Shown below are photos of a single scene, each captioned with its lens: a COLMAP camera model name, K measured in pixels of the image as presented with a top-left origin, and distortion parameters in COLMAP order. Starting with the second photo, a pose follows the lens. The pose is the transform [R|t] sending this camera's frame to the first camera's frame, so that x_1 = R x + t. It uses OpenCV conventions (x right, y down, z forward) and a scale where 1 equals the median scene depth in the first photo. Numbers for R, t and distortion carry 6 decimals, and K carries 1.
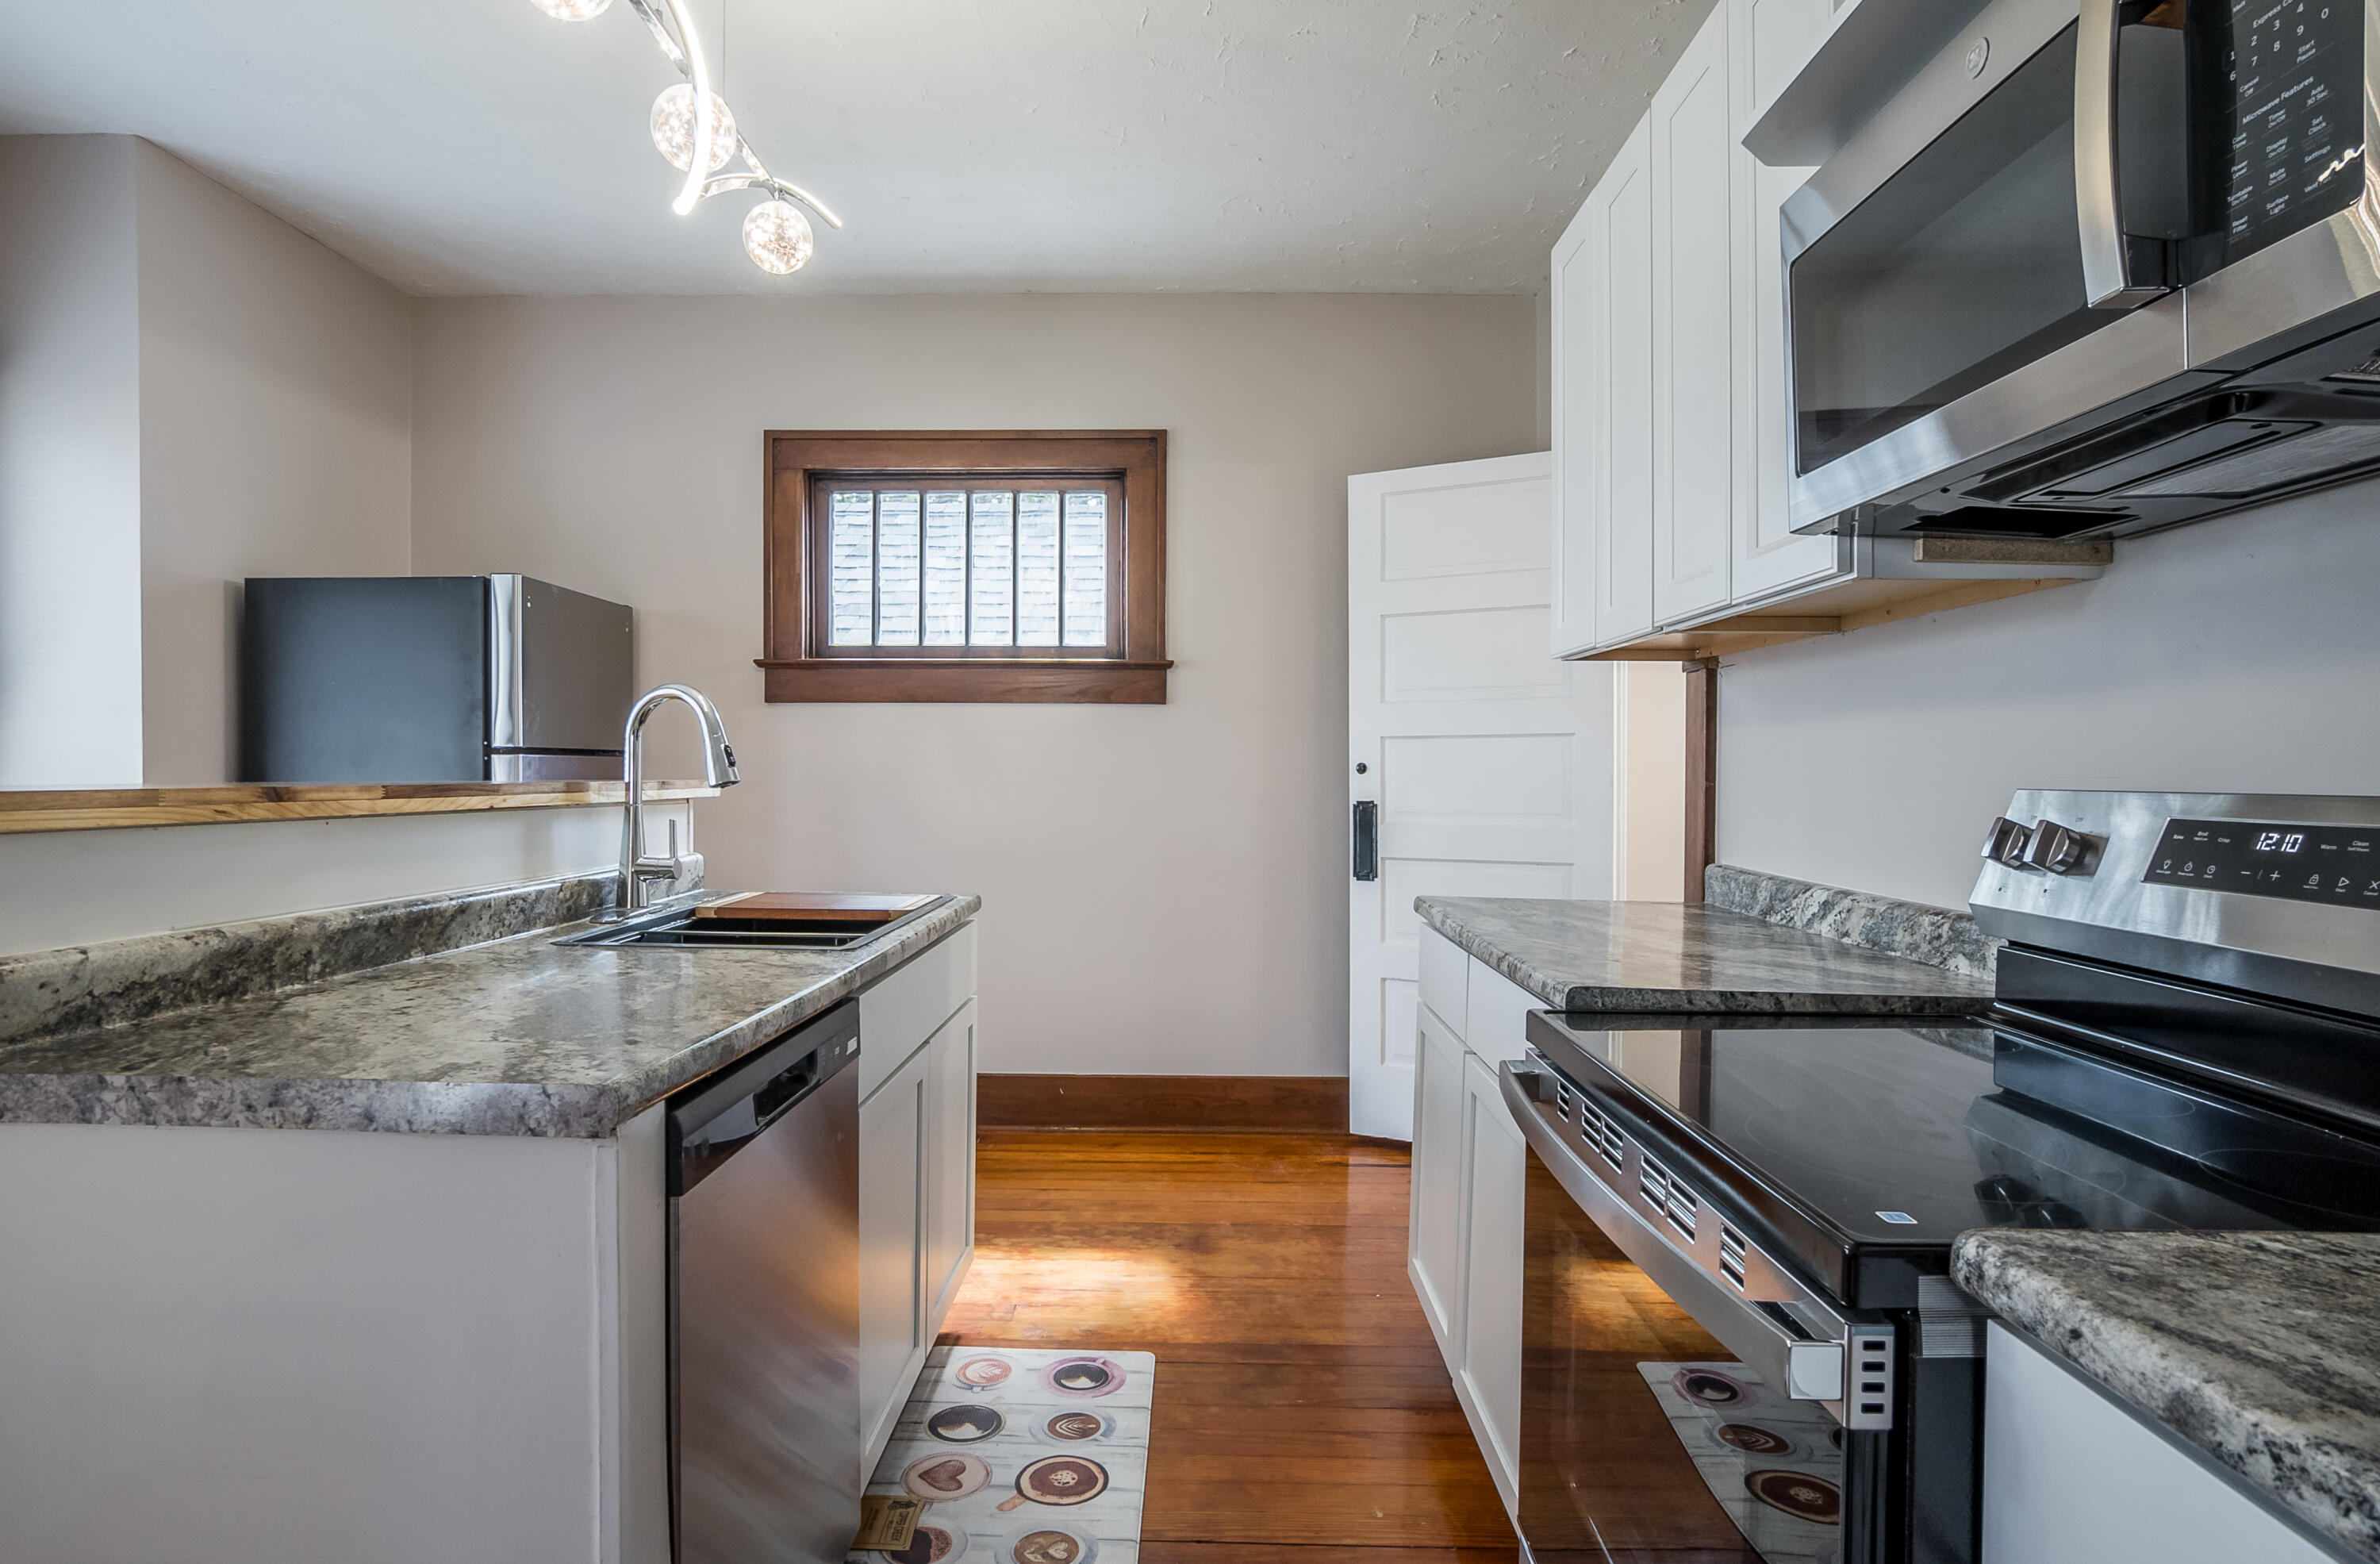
lens RADIAL K [[1235.9, 0, 1180.7], [0, 1235.9, 781.2], [0, 0, 1]] dist [-0.051330, 0.026369]
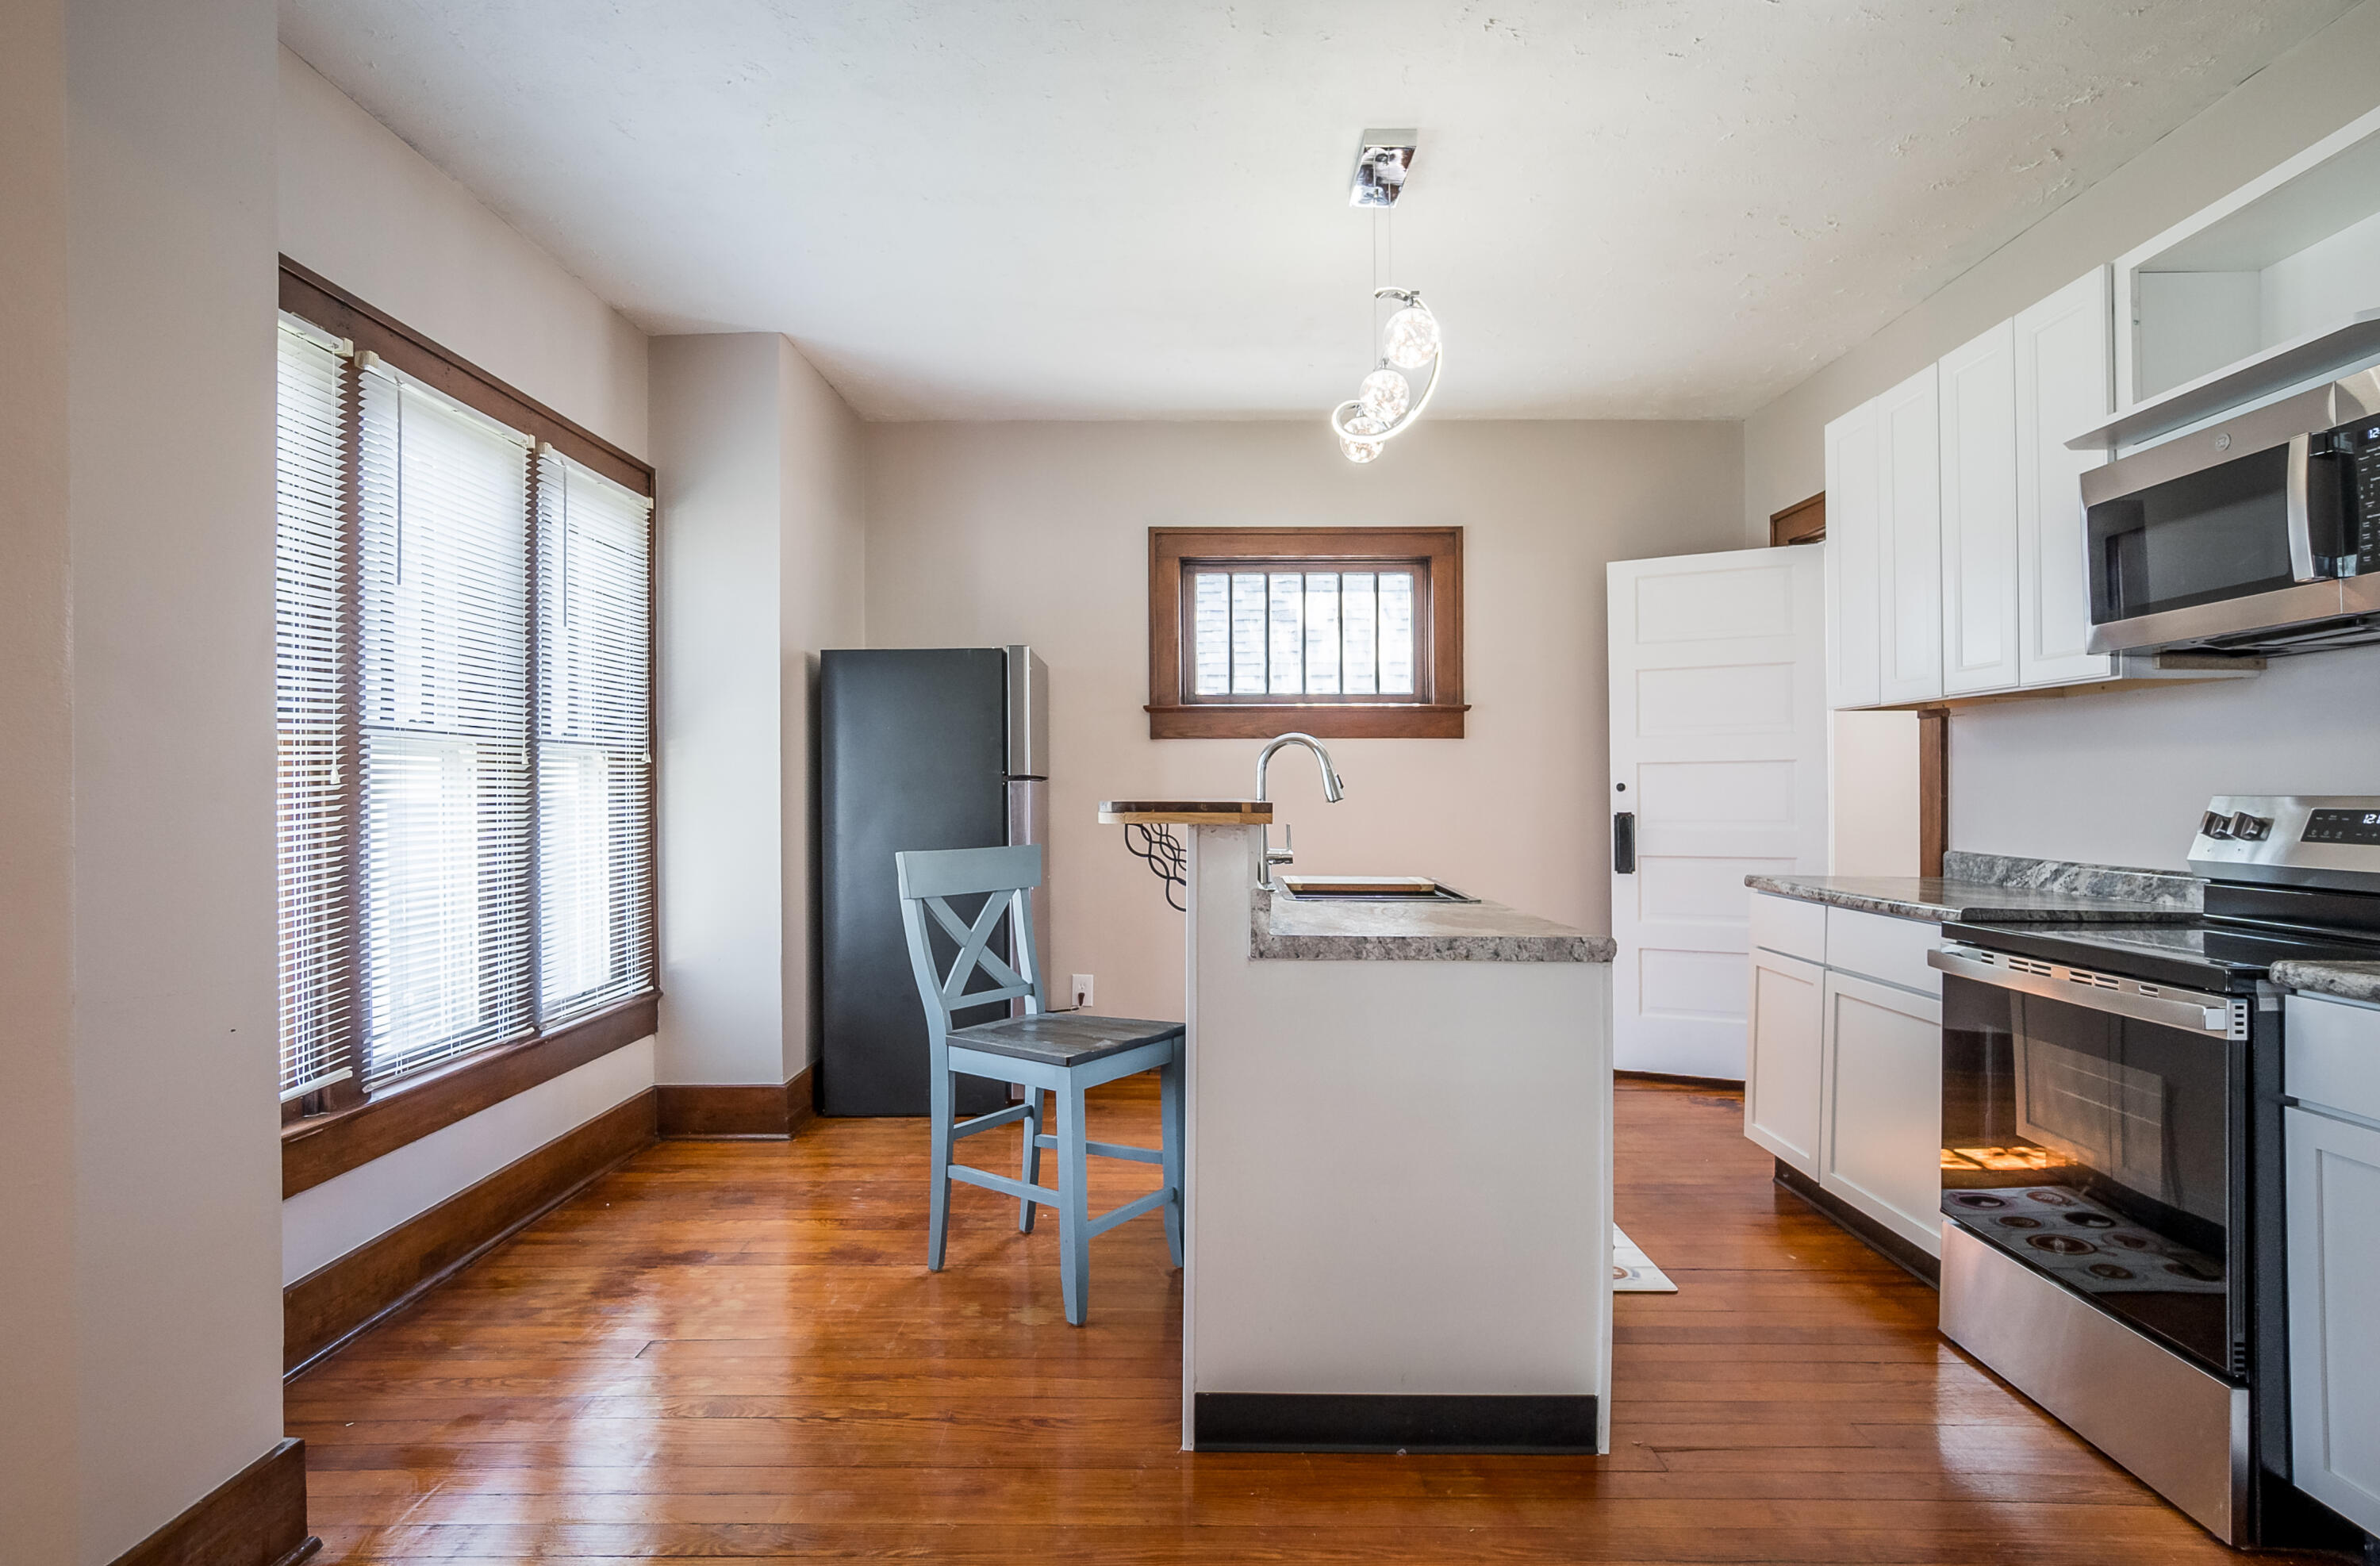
lens RADIAL K [[1235.8, 0, 1180.7], [0, 1235.8, 782.2], [0, 0, 1]] dist [-0.051330, 0.026369]
pose [[0.999972, -0.006667, -0.003506, -0.542708], [0.006610, 0.999848, -0.016103, 0.003565], [0.003613, 0.016080, 0.999864, -0.515363]]
